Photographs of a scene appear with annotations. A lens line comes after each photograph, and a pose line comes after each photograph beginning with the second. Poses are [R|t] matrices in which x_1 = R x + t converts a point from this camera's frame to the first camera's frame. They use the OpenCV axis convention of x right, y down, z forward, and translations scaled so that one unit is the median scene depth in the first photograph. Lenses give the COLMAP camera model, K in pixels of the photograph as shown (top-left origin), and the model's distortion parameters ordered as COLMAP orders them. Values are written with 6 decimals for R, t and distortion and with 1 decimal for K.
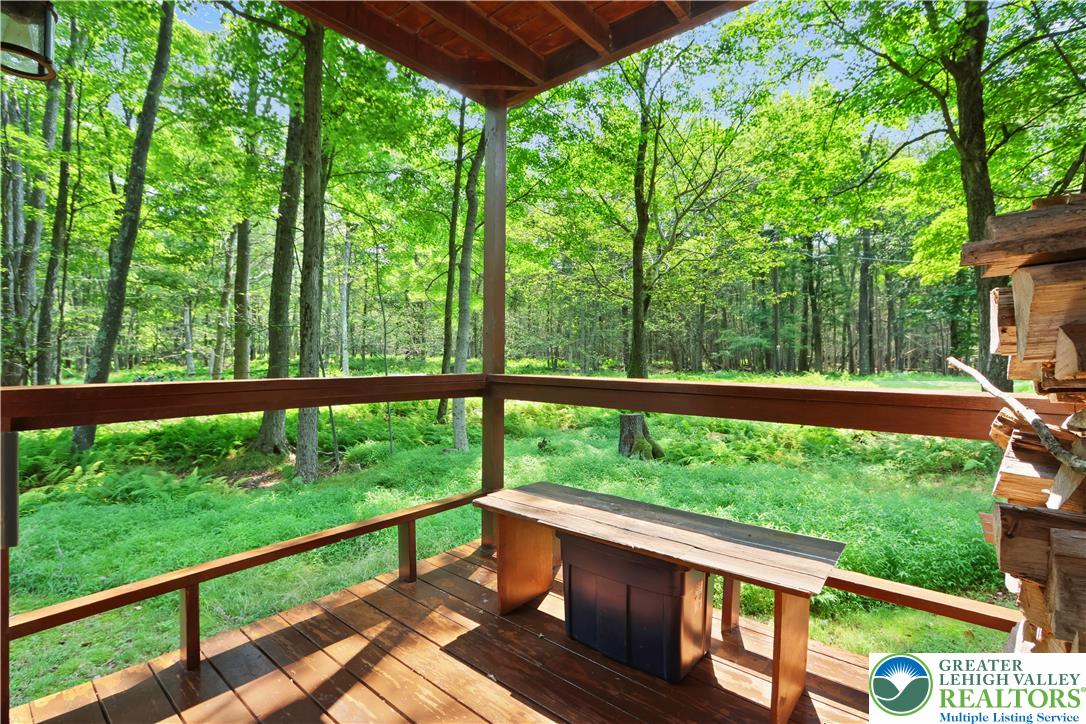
lens RADIAL K [[510.7, 0, 533.8], [0, 510.7, 363.7], [0, 0, 1]] dist [-0.018102, 0.002481]
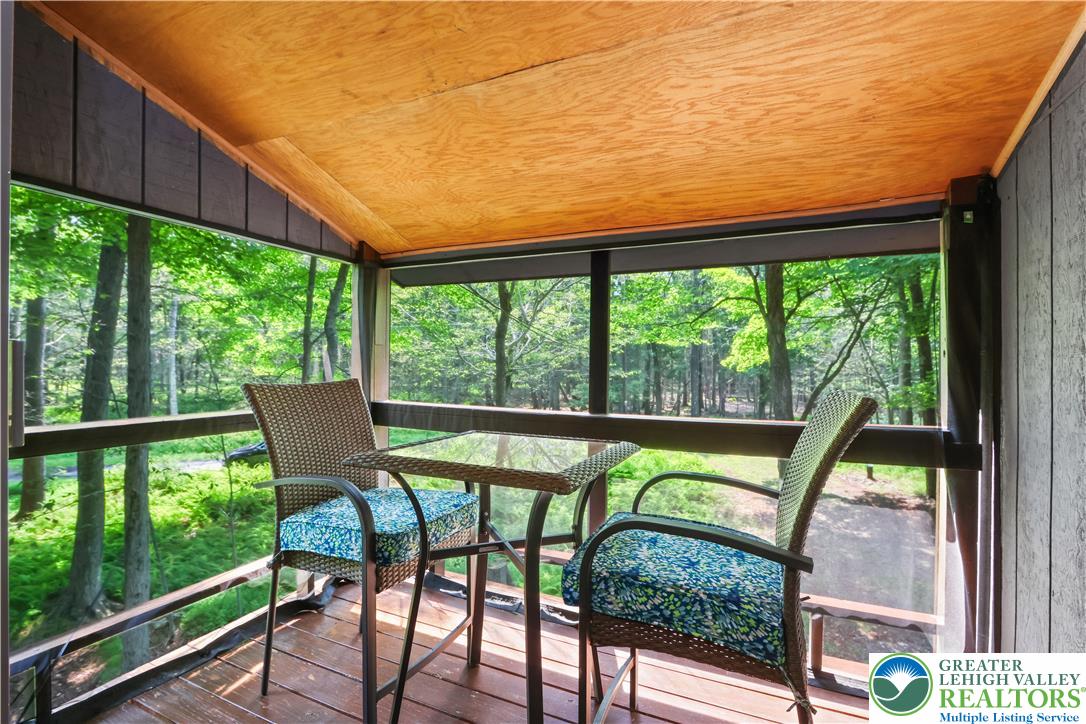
lens RADIAL K [[510.7, 0, 532.2], [0, 510.7, 362.9], [0, 0, 1]] dist [-0.018102, 0.002481]
pose [[0.964945, 0.010119, 0.262256, -0.004066], [-0.008385, 0.999935, -0.007729, -0.153029], [-0.262317, 0.005259, 0.964967, -0.014091]]
